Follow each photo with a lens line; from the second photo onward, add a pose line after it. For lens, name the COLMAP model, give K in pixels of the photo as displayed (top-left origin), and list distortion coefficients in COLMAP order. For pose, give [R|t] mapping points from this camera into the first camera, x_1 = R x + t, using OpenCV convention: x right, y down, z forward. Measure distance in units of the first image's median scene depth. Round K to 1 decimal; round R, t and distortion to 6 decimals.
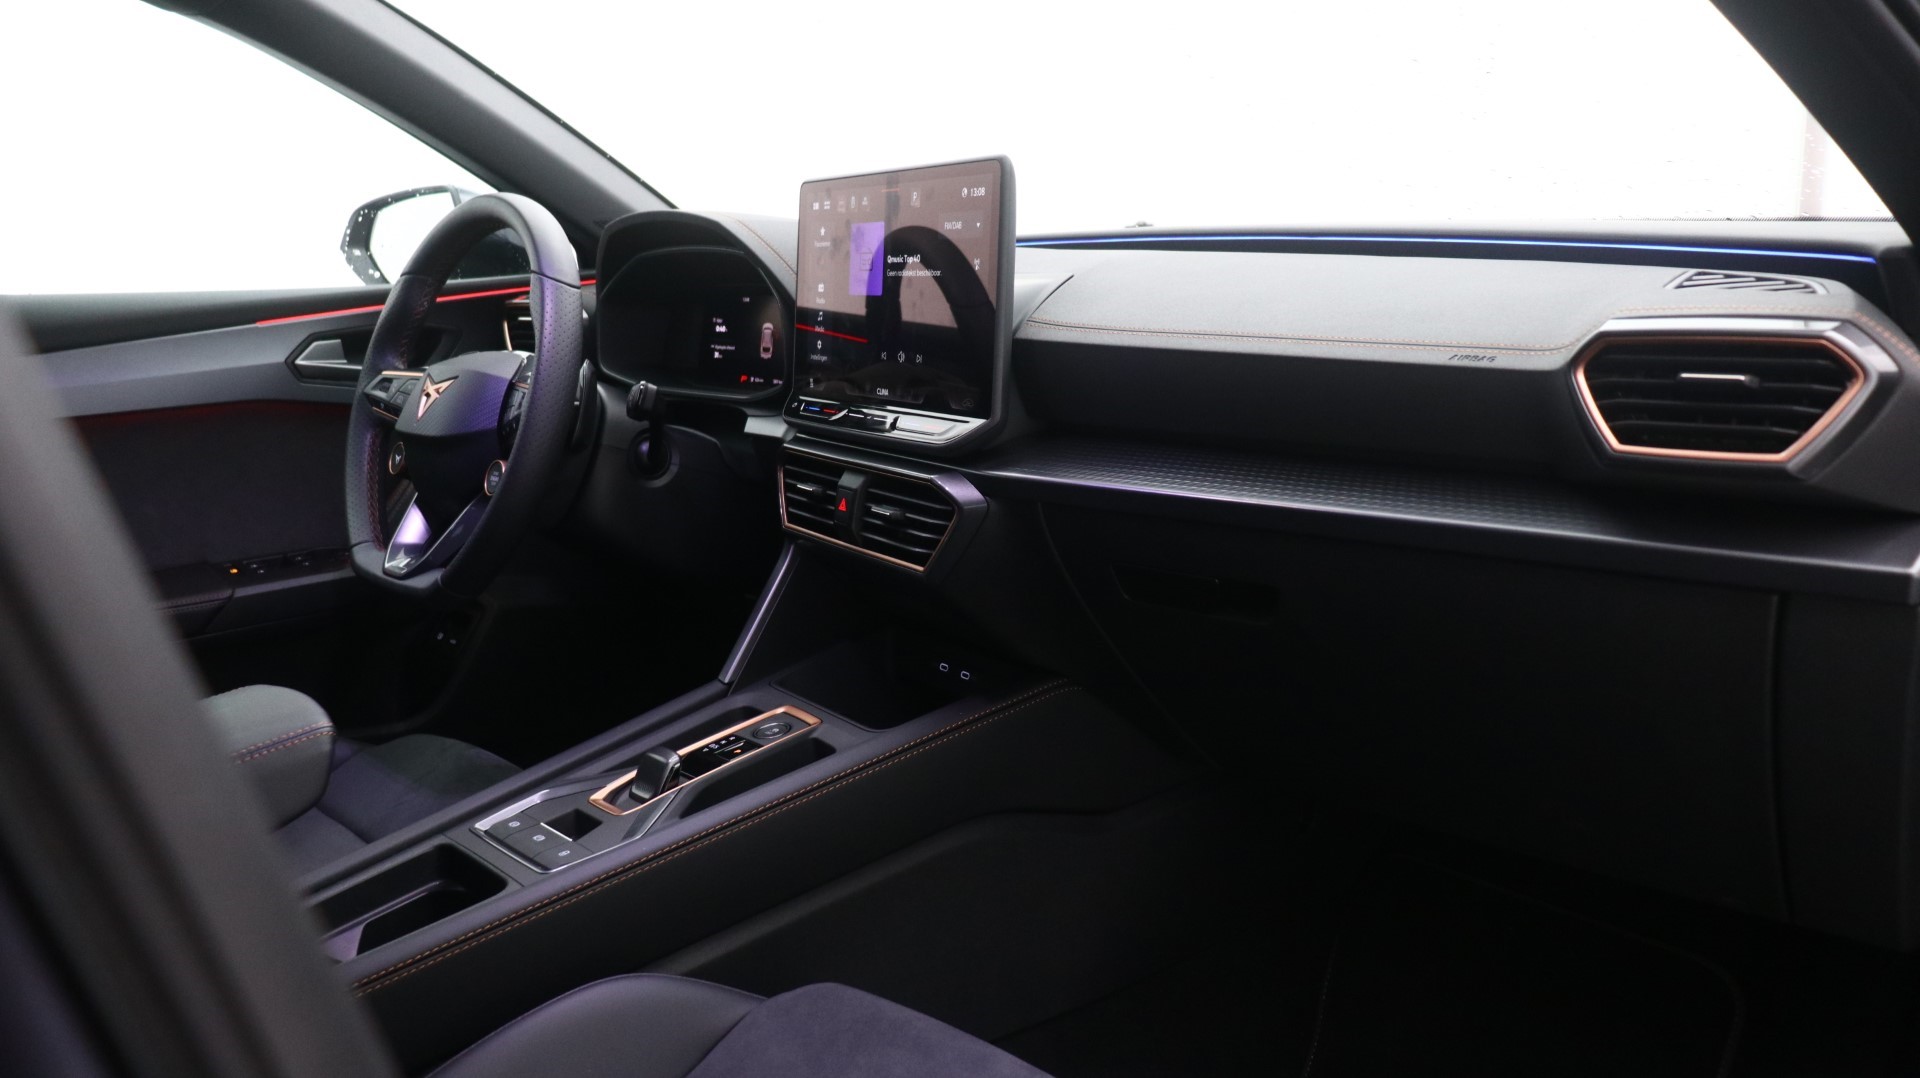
lens RADIAL K [[1549.0, 0, 960.9], [0, 1549.0, 553.2], [0, 0, 1]] dist [-0.042146, 0.014451]
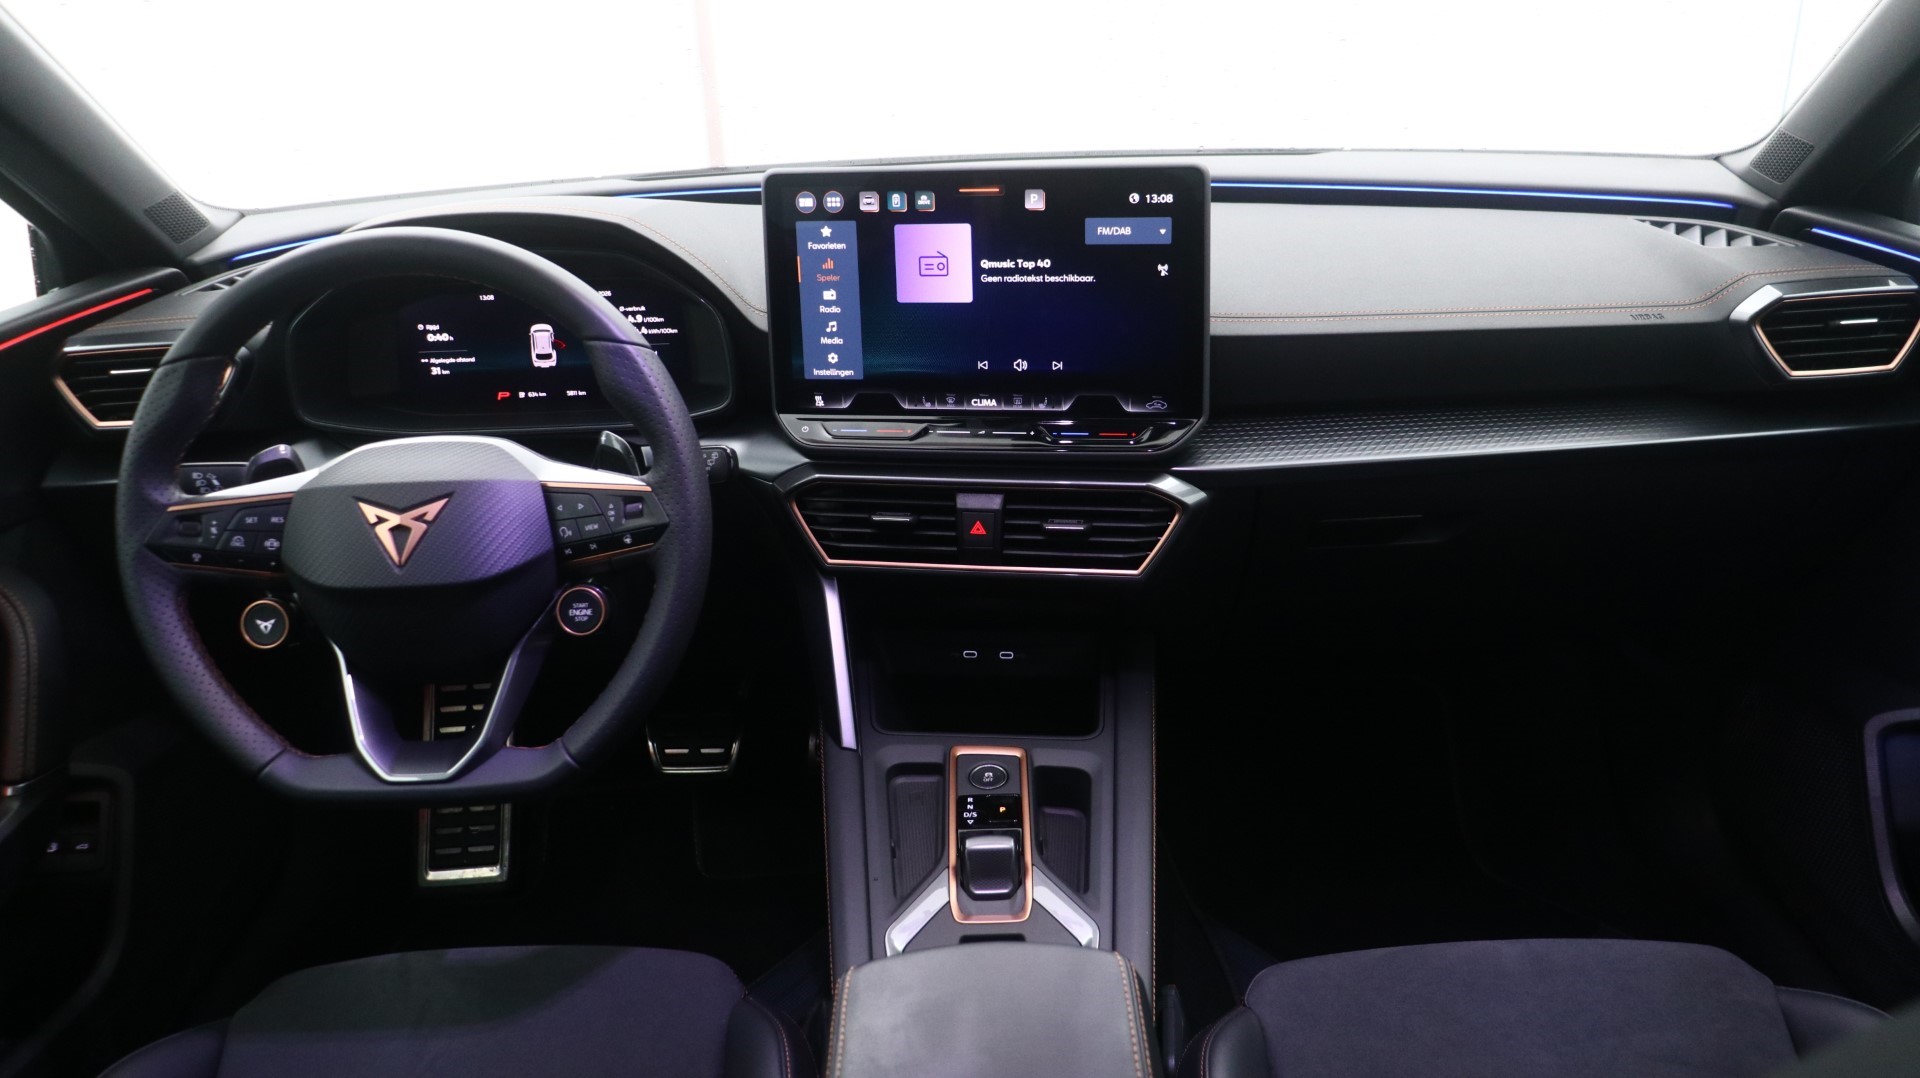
lens RADIAL K [[1549.0, 0, 957.1], [0, 1549.0, 533.3], [0, 0, 1]] dist [-0.042146, 0.014451]
pose [[0.661309, -0.269452, 0.700047, -0.762857], [0.165567, 0.962671, 0.214132, -0.237602], [-0.731613, -0.025703, 0.681235, 0.369314]]
